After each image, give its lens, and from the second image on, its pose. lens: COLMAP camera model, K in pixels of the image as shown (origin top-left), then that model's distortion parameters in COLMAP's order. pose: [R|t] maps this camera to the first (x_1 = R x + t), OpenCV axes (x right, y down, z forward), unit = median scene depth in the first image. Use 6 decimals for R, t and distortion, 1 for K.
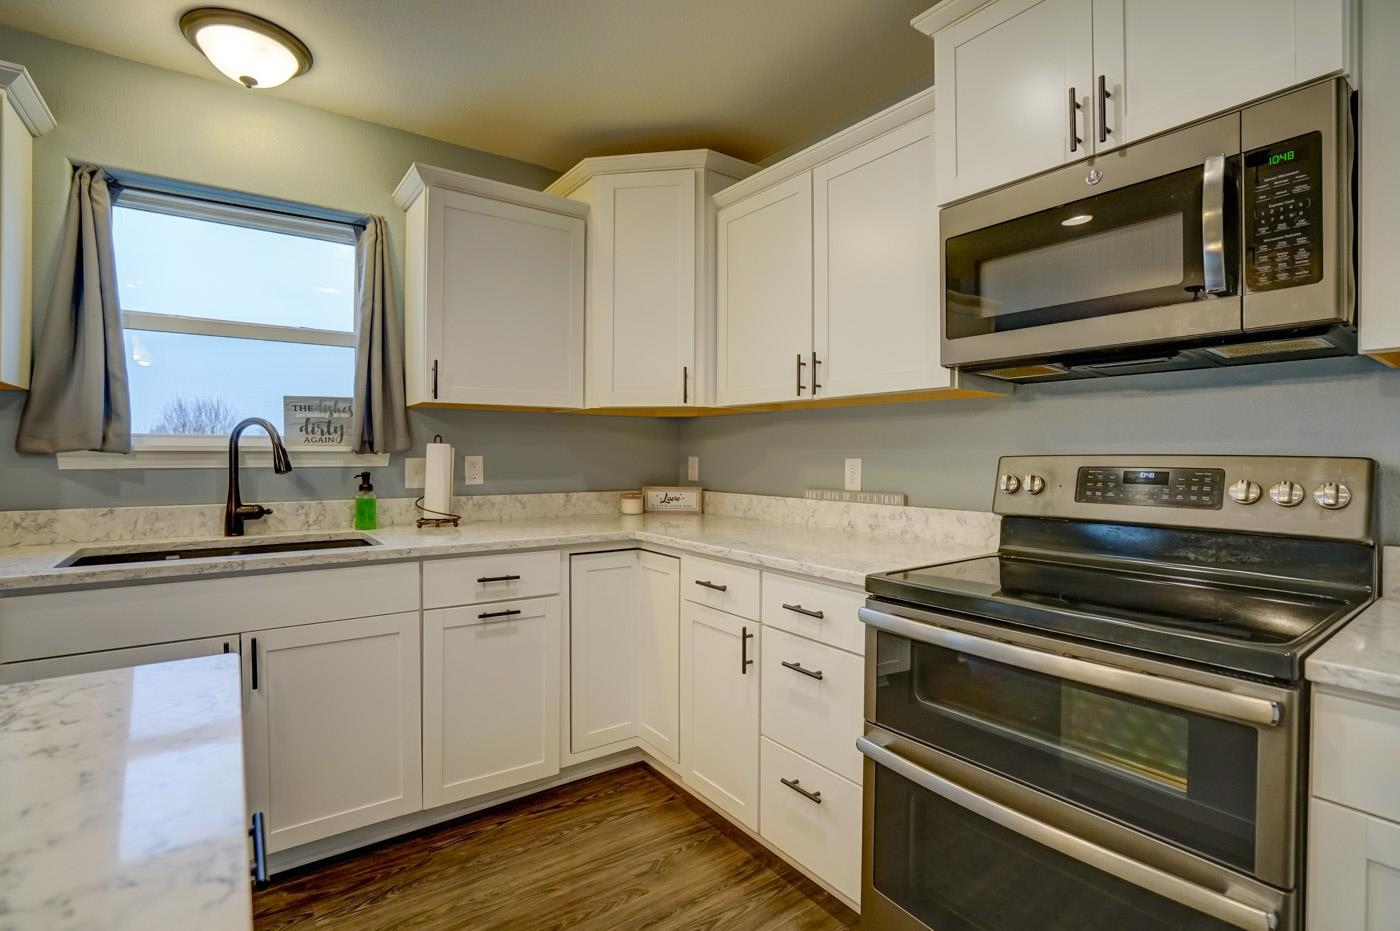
lens RADIAL K [[641.9, 0, 686.5], [0, 641.9, 460.6], [0, 0, 1]] dist [-0.043327, 0.005450]
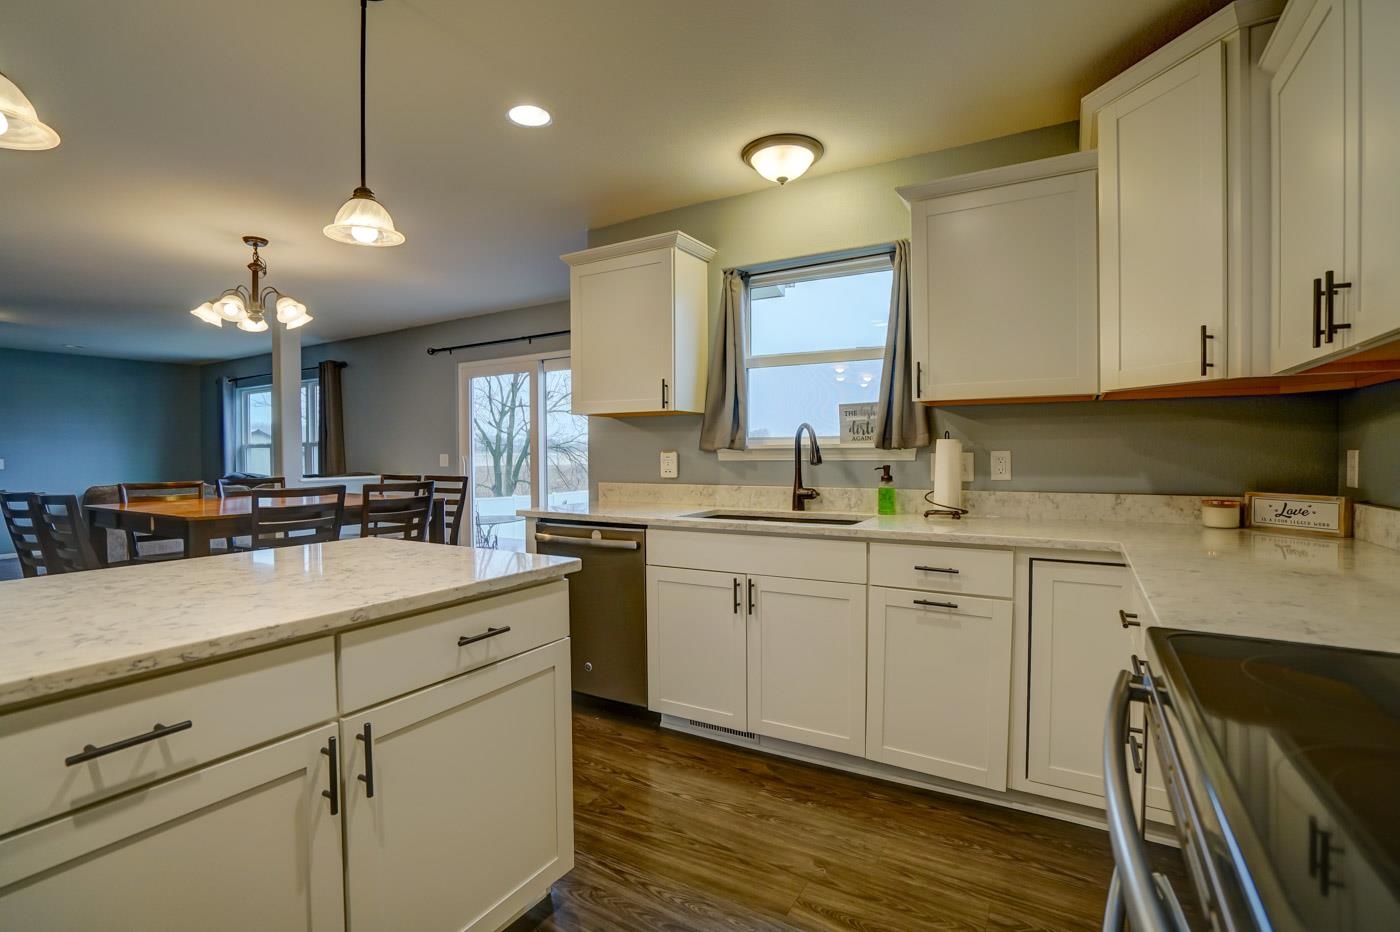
lens RADIAL K [[641.9, 0, 702.1], [0, 641.9, 464.2], [0, 0, 1]] dist [-0.043327, 0.005450]
pose [[0.415772, 0.010786, -0.909405, 0.459276], [-0.002641, 0.999940, 0.010652, 0.005064], [0.909465, -0.002027, 0.415776, 0.223057]]
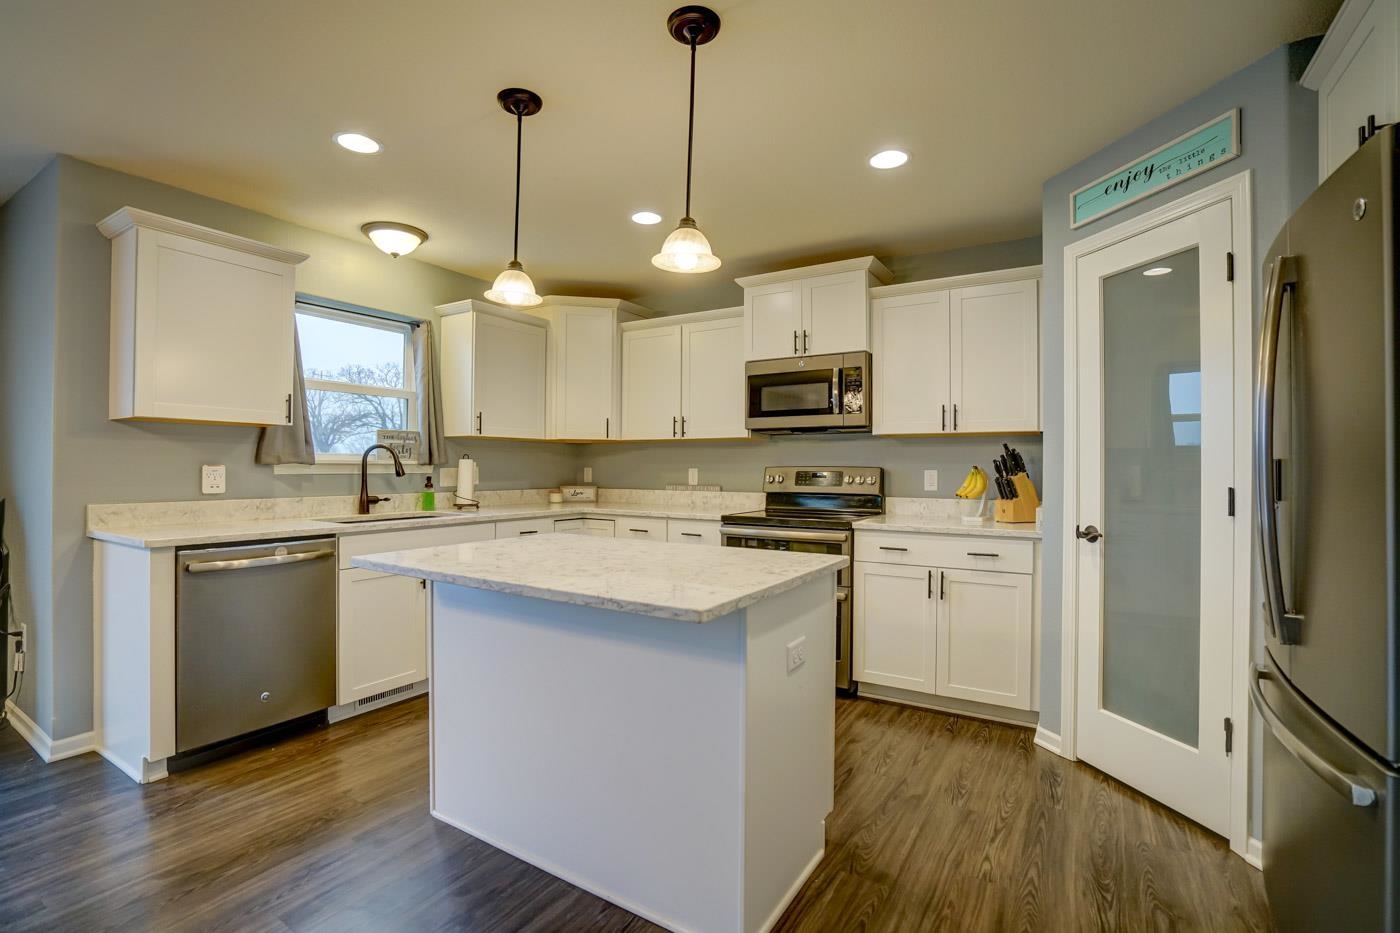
lens RADIAL K [[641.9, 0, 704.6], [0, 641.9, 465.9], [0, 0, 1]] dist [-0.043327, 0.005450]
pose [[0.915592, 0.001669, 0.402105, -0.561139], [0.002335, 0.999952, -0.009467, 0.009108], [-0.402102, 0.009607, 0.915545, -0.903948]]
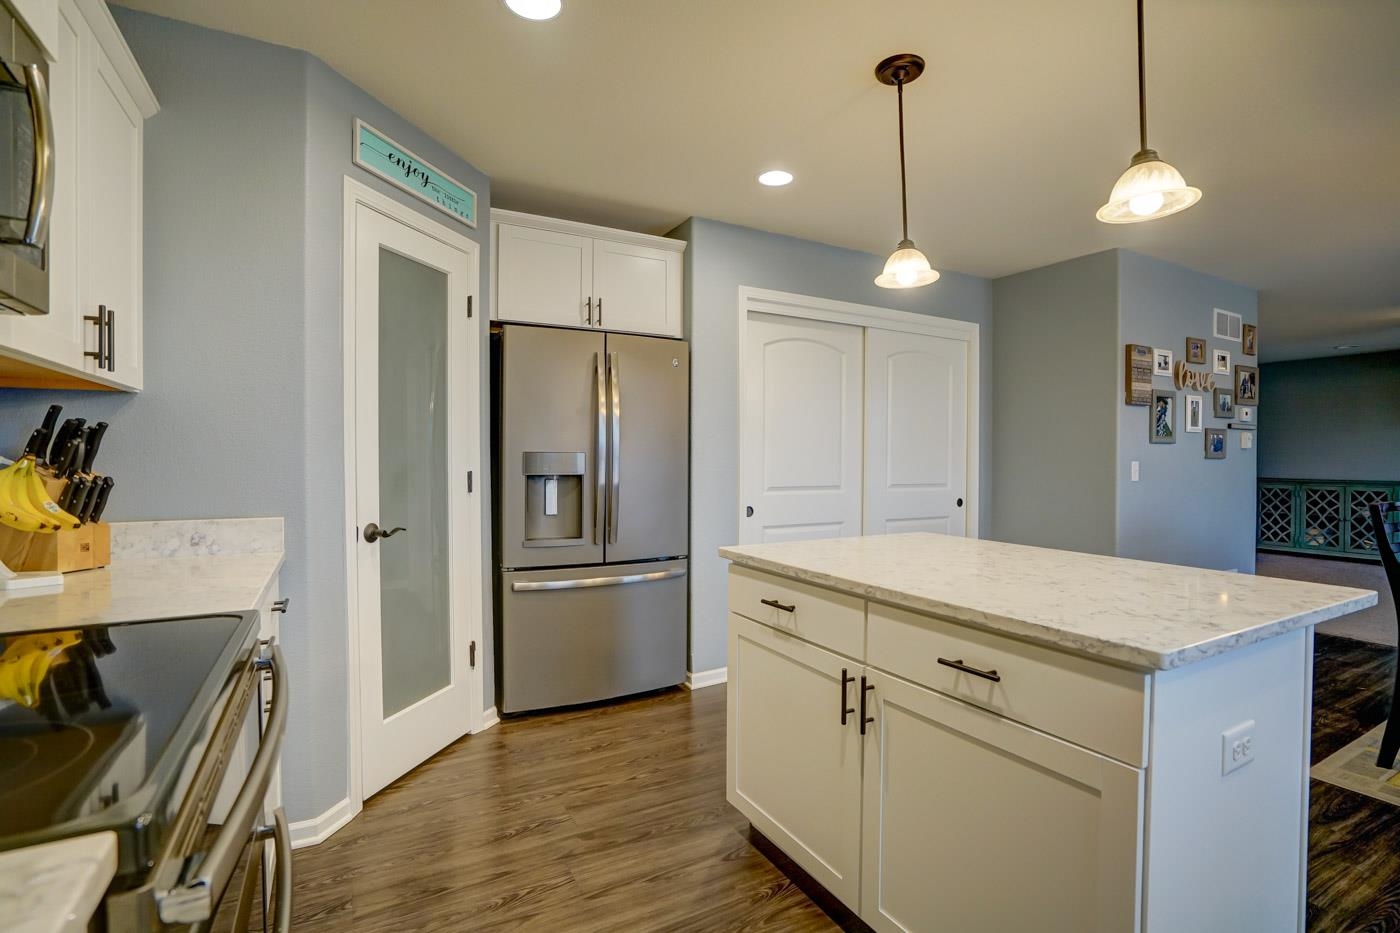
lens RADIAL K [[641.9, 0, 657.2], [0, 641.9, 463.5], [0, 0, 1]] dist [-0.043327, 0.005450]
pose [[-0.988386, -0.021254, 0.150472, -0.008920], [-0.019632, 0.999732, 0.012254, -0.010621], [-0.150692, 0.009158, -0.988538, 0.934686]]
